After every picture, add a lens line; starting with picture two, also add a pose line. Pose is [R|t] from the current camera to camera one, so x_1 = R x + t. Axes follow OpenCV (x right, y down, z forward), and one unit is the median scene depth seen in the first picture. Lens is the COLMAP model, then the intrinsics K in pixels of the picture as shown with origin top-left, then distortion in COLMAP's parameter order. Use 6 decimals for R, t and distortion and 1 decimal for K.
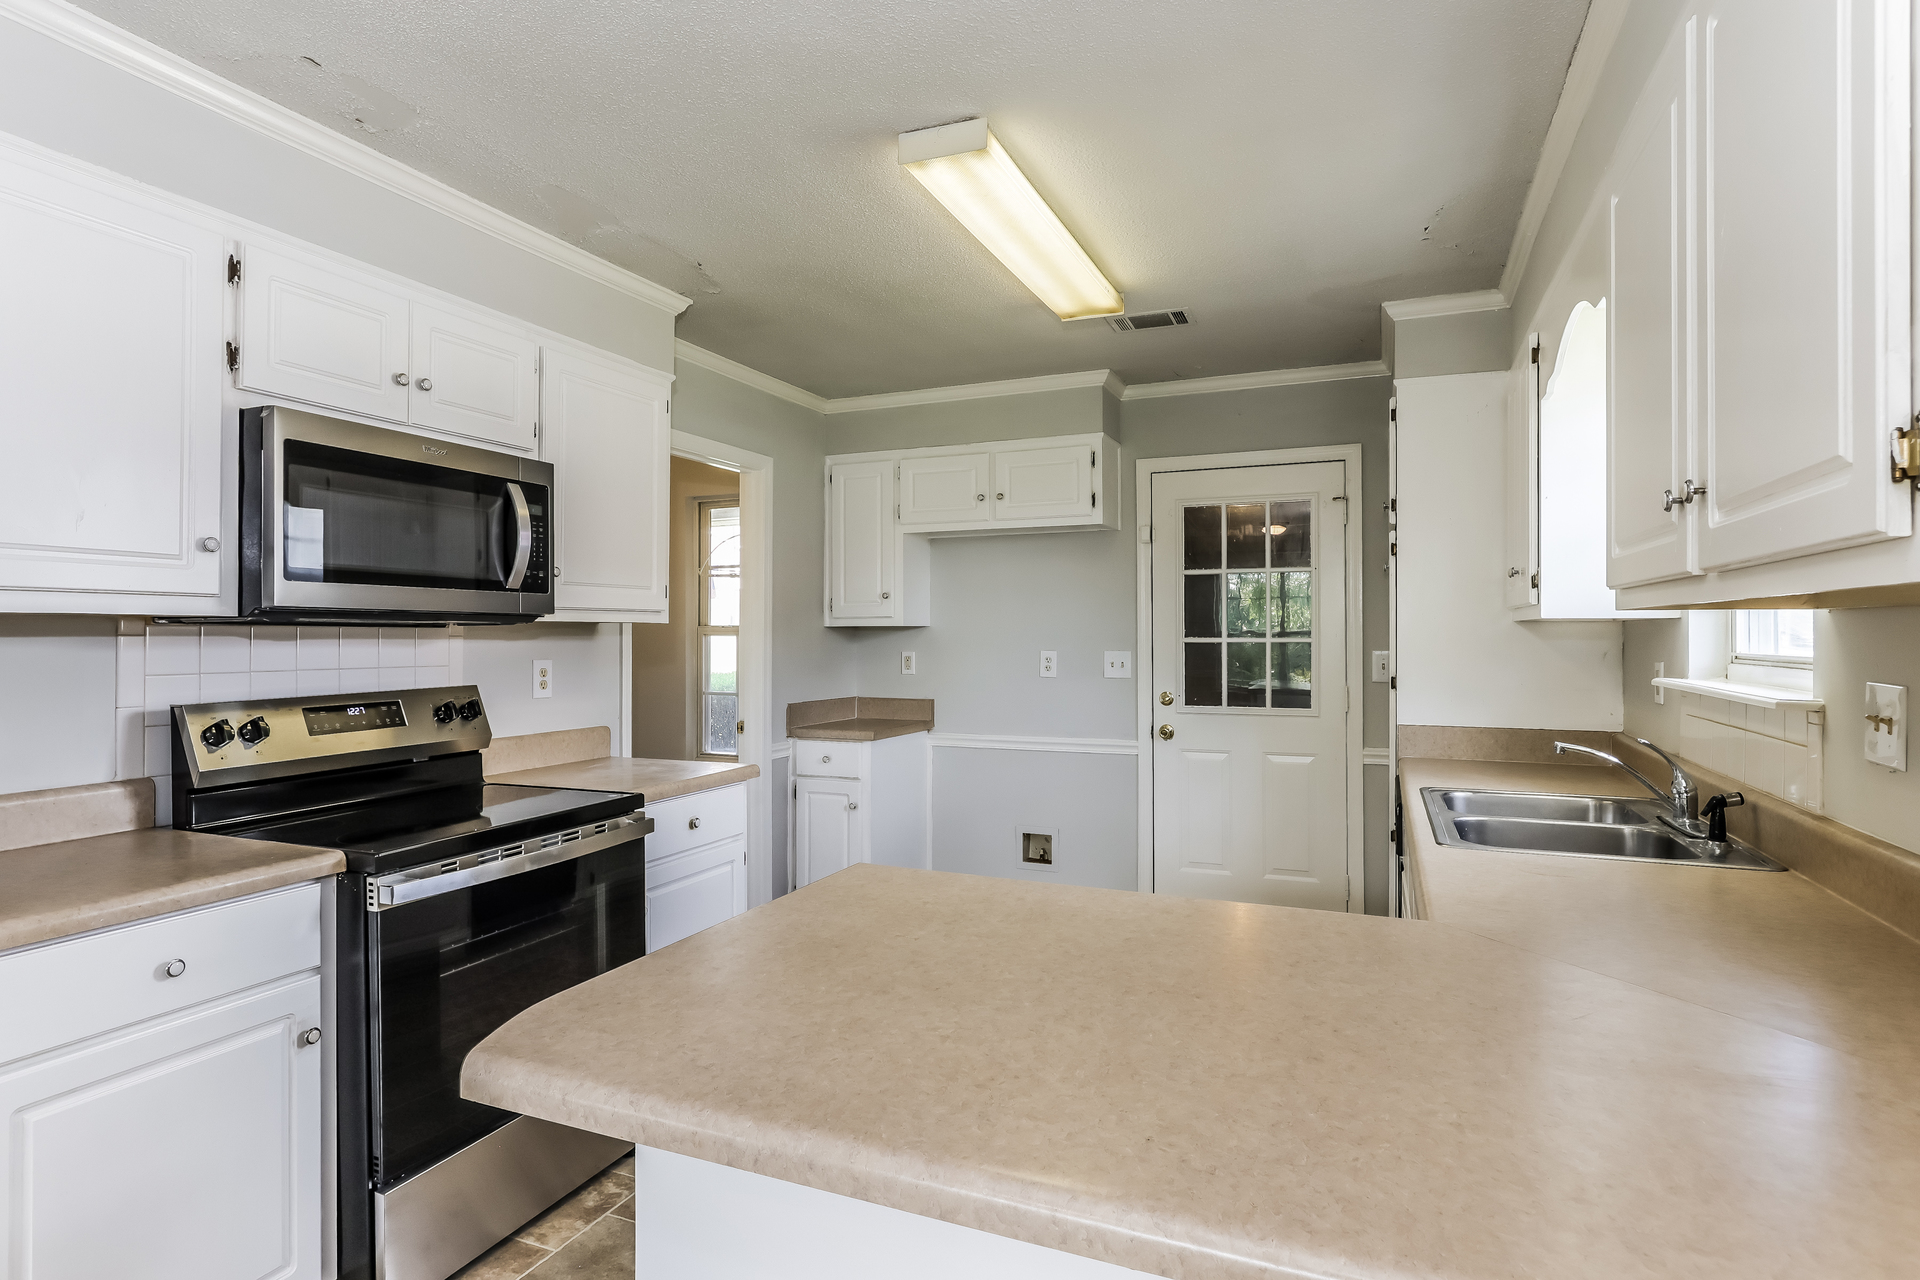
lens RADIAL K [[1024.0, 0, 953.9], [0, 1024.0, 652.3], [0, 0, 1]] dist [-0.016268, 0.000472]
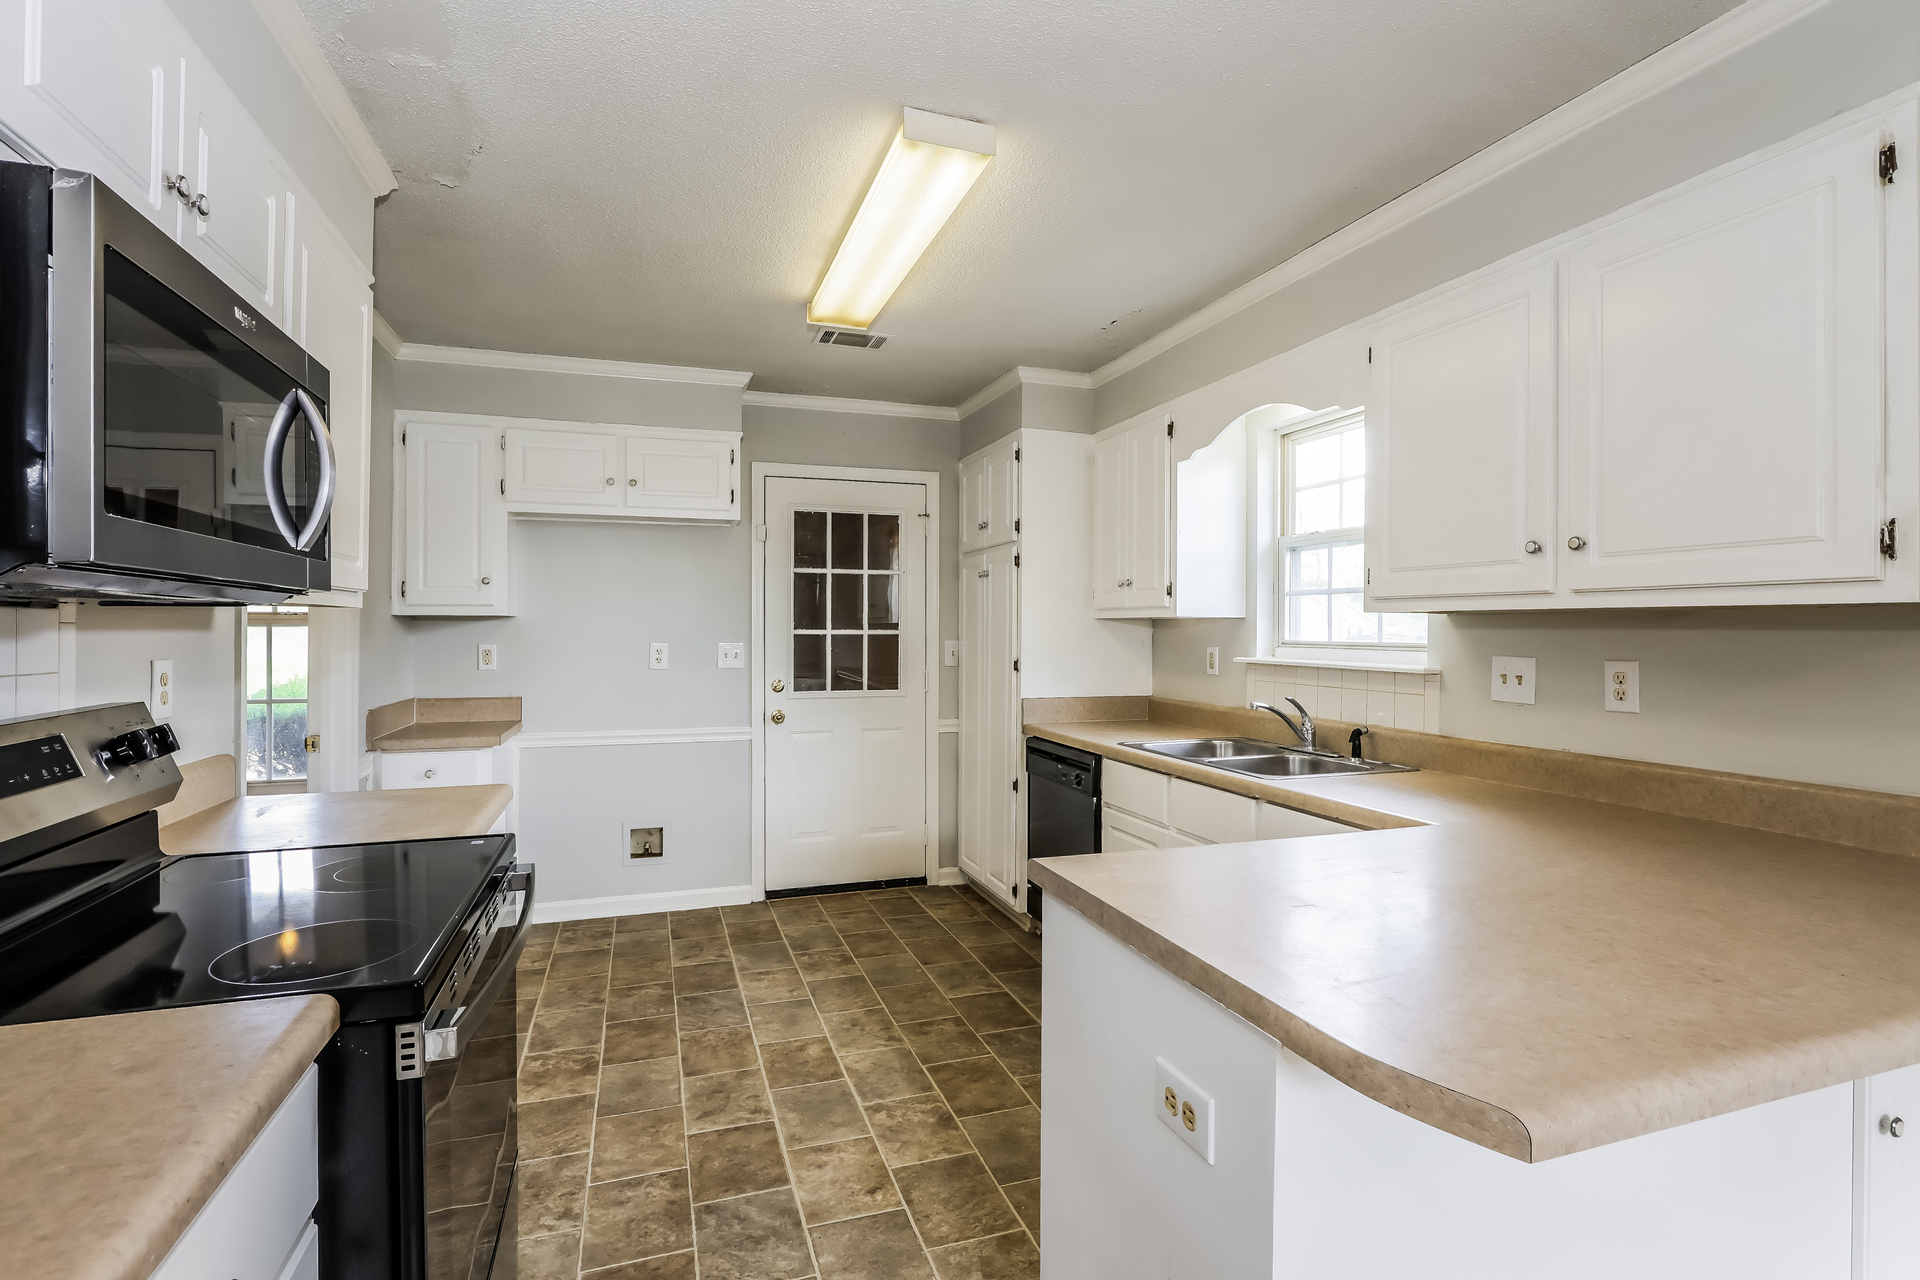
lens RADIAL K [[898.5, 0, 958.0], [0, 898.5, 647.3], [0, 0, 1]] dist [-0.009192, 0.000050]
pose [[0.742287, -0.009910, 0.670009, -0.292609], [0.007134, 0.999951, 0.006887, -0.000861], [-0.670044, -0.000332, 0.742321, 0.167526]]
